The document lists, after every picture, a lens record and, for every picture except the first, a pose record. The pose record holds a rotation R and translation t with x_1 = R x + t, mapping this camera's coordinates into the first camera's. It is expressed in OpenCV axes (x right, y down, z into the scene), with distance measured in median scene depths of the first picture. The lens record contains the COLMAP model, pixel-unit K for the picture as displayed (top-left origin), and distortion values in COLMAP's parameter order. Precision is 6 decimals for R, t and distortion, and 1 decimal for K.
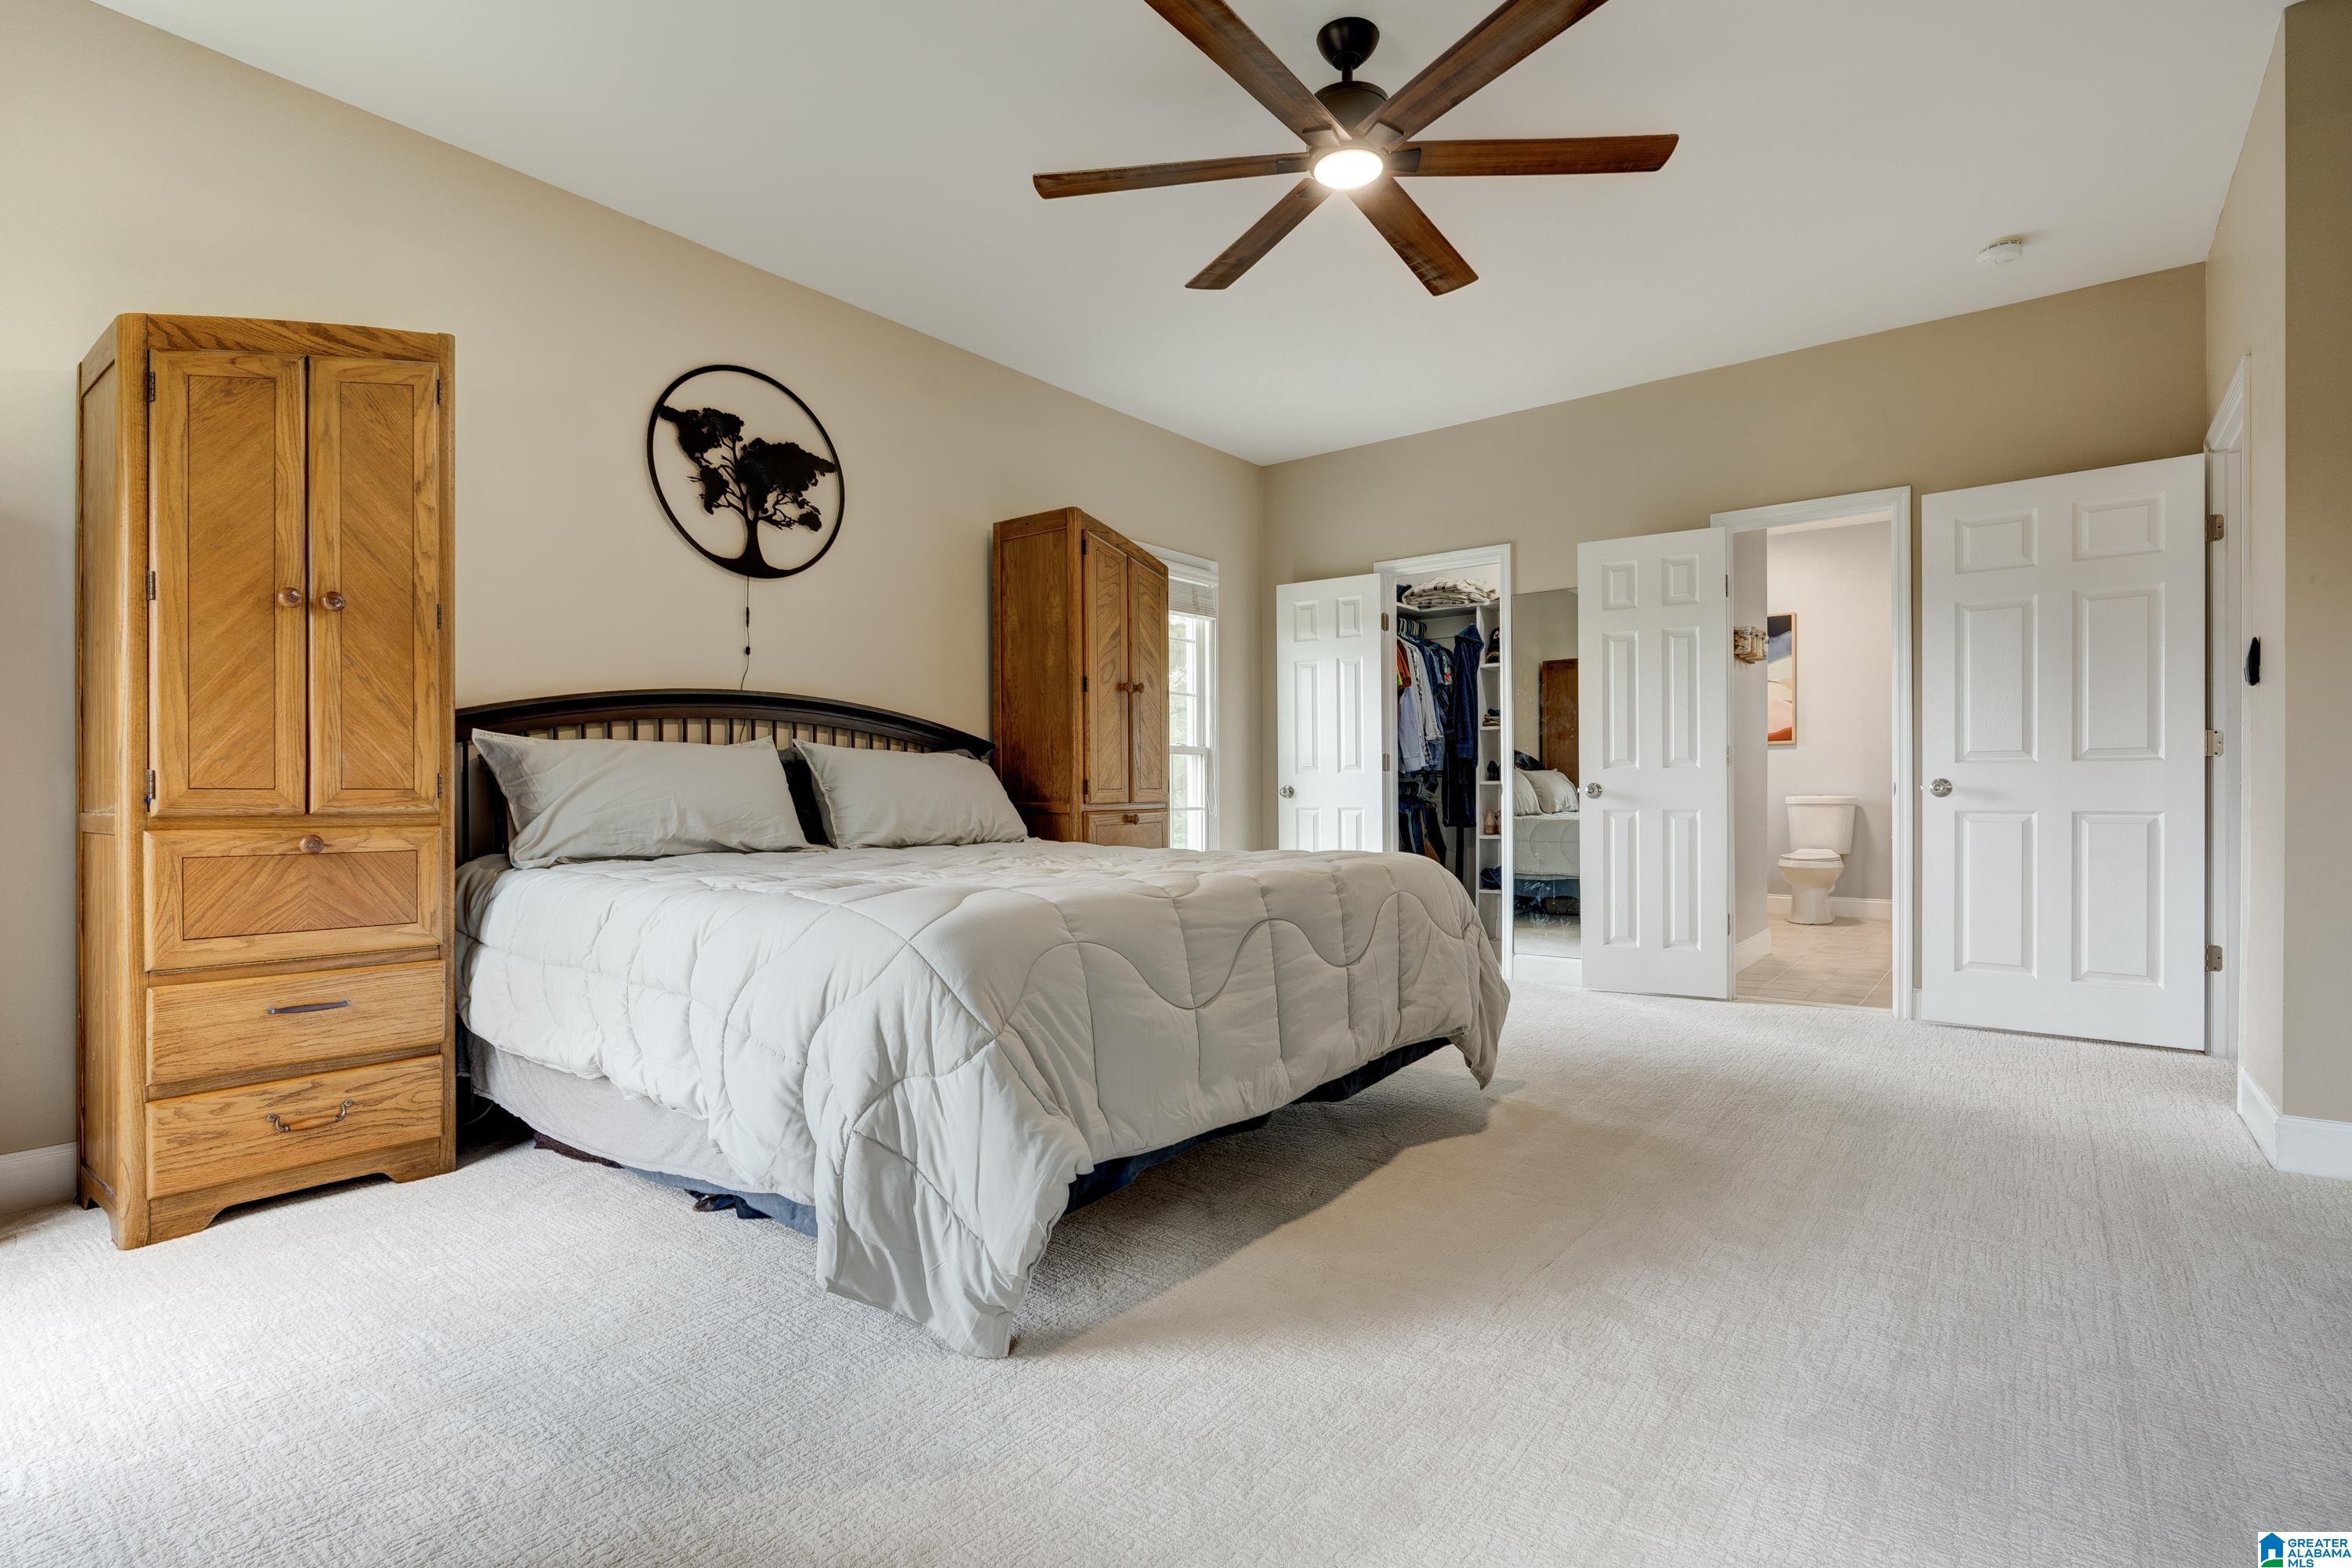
lens RADIAL K [[1144.9, 0, 1181.6], [0, 1144.9, 796.0], [0, 0, 1]] dist [-0.000572, 0.000178]
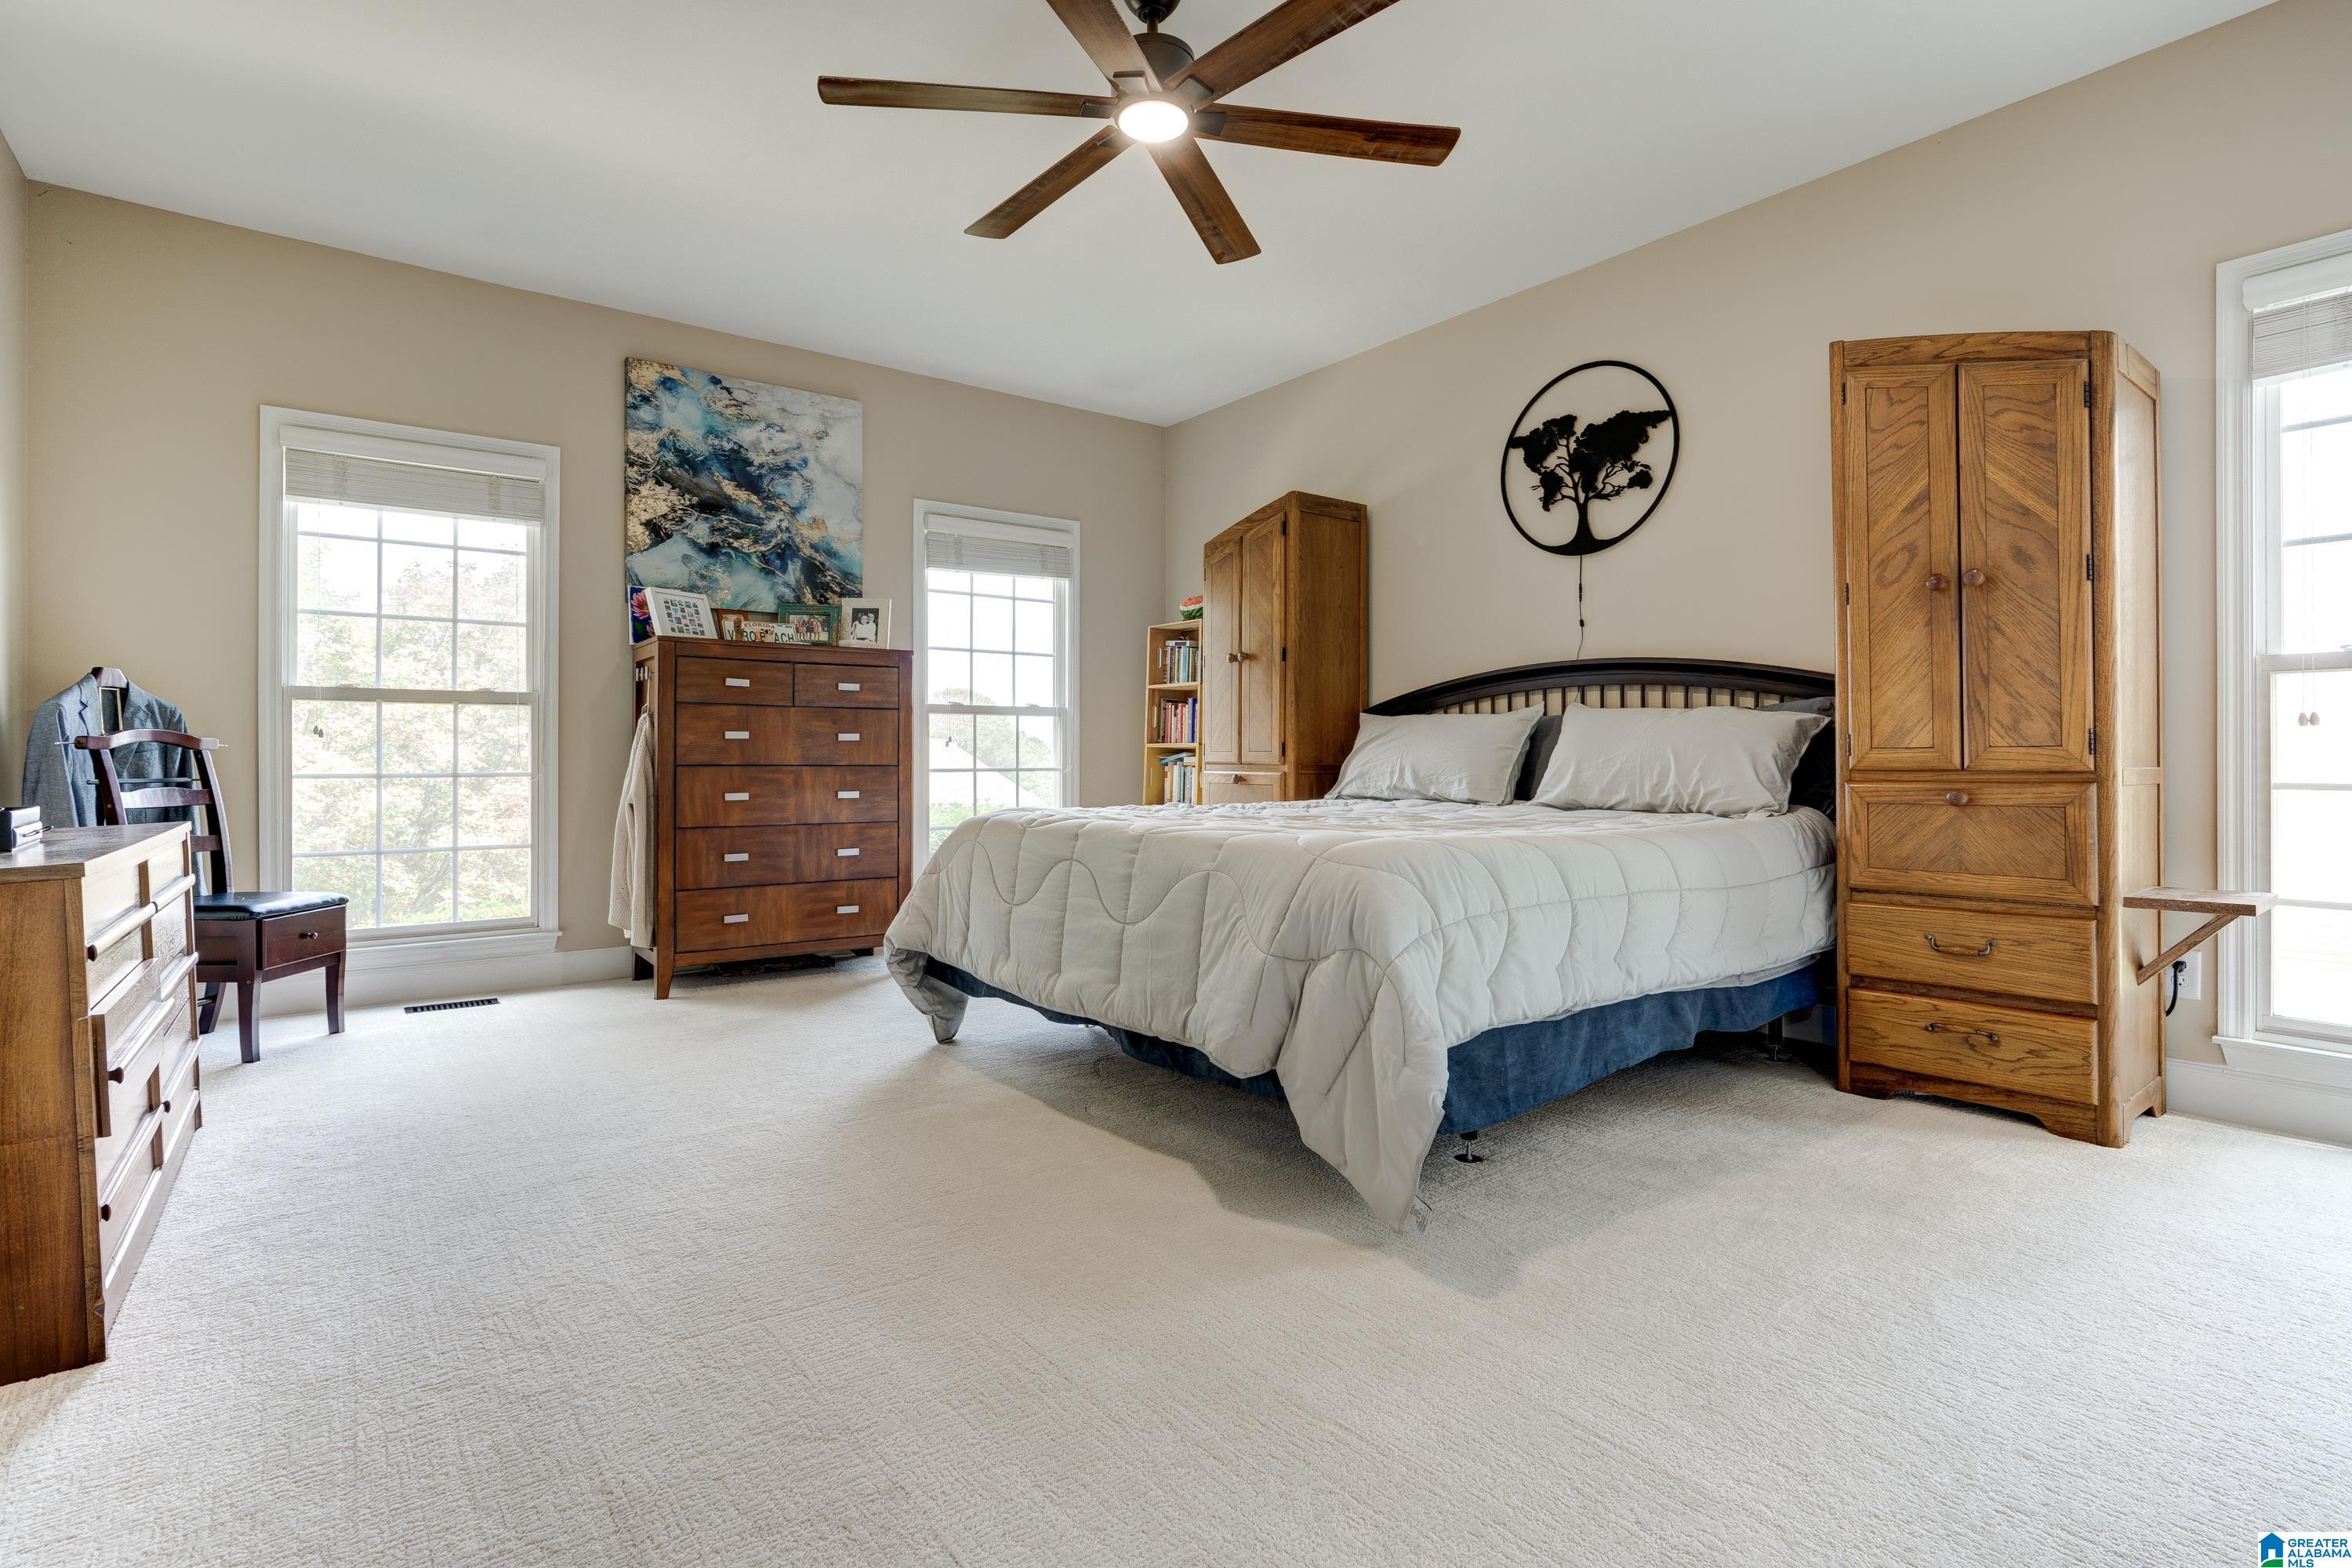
lens RADIAL K [[1128.1, 0, 1176.9], [0, 1128.1, 765.7], [0, 0, 1]] dist [-0.002769, 0.000962]
pose [[-0.251718, 0.012380, -0.967721, 0.765354], [-0.001354, 0.999913, 0.013144, -0.004409], [0.967800, 0.004619, -0.251679, 0.899211]]
